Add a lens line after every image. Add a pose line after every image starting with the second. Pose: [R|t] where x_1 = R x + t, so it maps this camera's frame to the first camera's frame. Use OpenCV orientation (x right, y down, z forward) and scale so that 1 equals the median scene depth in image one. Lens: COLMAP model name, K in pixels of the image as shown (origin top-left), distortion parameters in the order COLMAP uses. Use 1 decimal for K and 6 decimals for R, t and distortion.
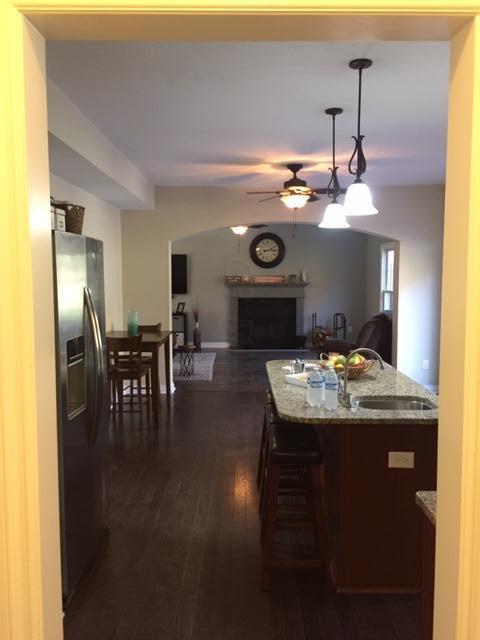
lens RADIAL K [[548.0, 0, 237.5], [0, 548.0, 322.9], [0, 0, 1]] dist [0.060520, -0.090742]
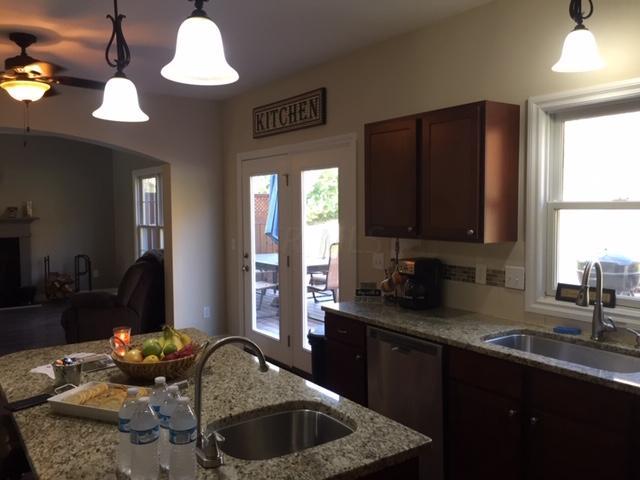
lens RADIAL K [[548.0, 0, 316.5], [0, 548.0, 239.0], [0, 0, 1]] dist [0.060520, -0.090742]
pose [[0.815452, -0.037967, 0.577578, 0.000452], [0.056932, 0.998269, -0.014759, -0.008855], [-0.576018, 0.044918, 0.816202, 0.140961]]
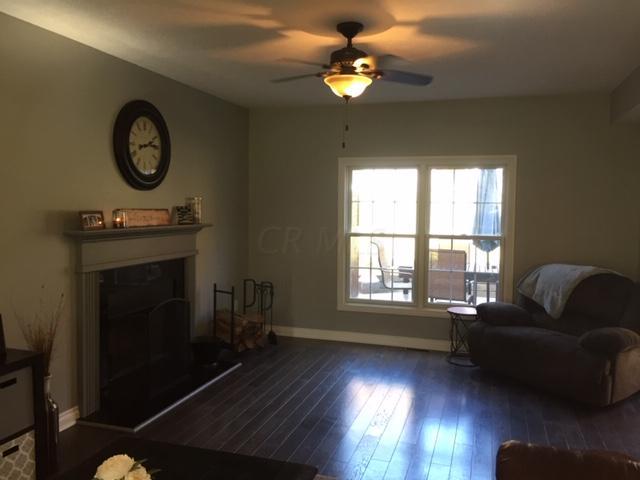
lens RADIAL K [[548.0, 0, 318.6], [0, 548.0, 237.6], [0, 0, 1]] dist [0.060520, -0.090742]
pose [[0.300006, -0.051884, 0.952525, -0.296071], [0.074831, 0.996723, 0.030723, -0.069006], [-0.950998, 0.062061, 0.302905, 0.771129]]
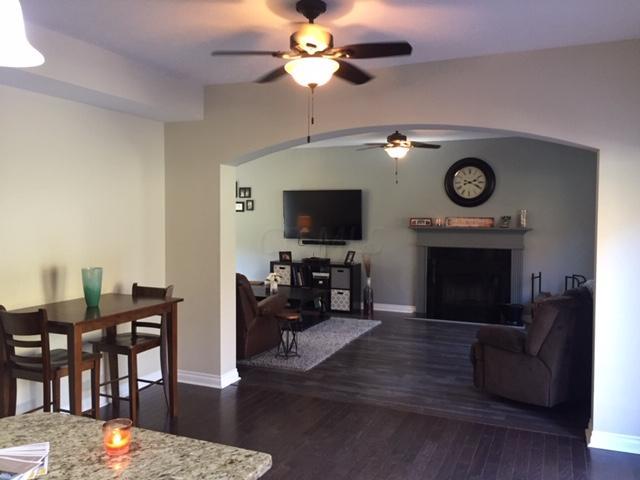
lens RADIAL K [[548.0, 0, 321.3], [0, 548.0, 240.1], [0, 0, 1]] dist [0.060520, -0.090742]
pose [[0.918988, 0.024216, -0.393540, 0.163645], [-0.042410, 0.998393, -0.037599, -0.021407], [0.391997, 0.051243, 0.918538, 0.268065]]
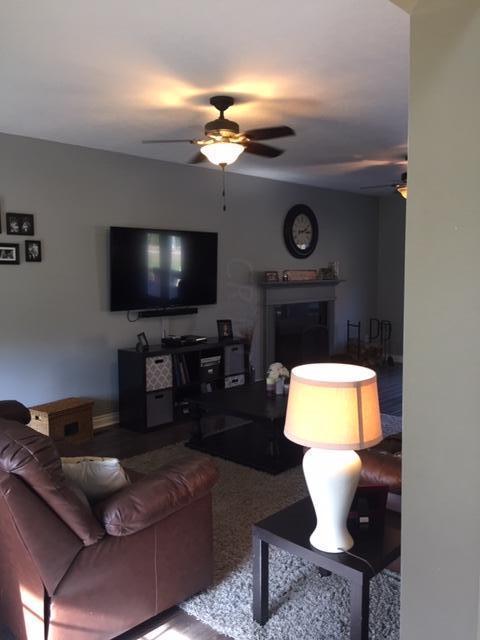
lens RADIAL K [[548.0, 0, 241.9], [0, 548.0, 317.7], [0, 0, 1]] dist [0.060520, -0.090742]
pose [[0.688129, -0.068988, 0.722301, -0.484065], [0.072056, 0.997046, 0.026582, -0.052292], [-0.722001, 0.033754, 0.691068, 0.606419]]
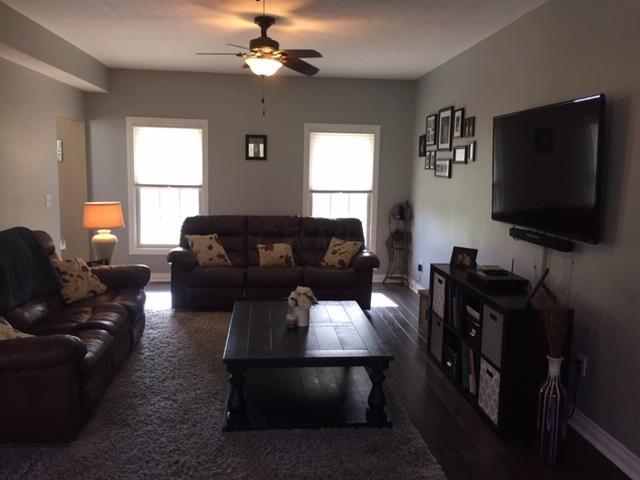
lens RADIAL K [[548.0, 0, 317.3], [0, 548.0, 238.9], [0, 0, 1]] dist [0.060520, -0.090742]
pose [[0.091330, 0.132135, -0.987015, 0.163193], [-0.114433, 0.985984, 0.121408, -0.073591], [0.989224, 0.101859, 0.105170, 0.851145]]
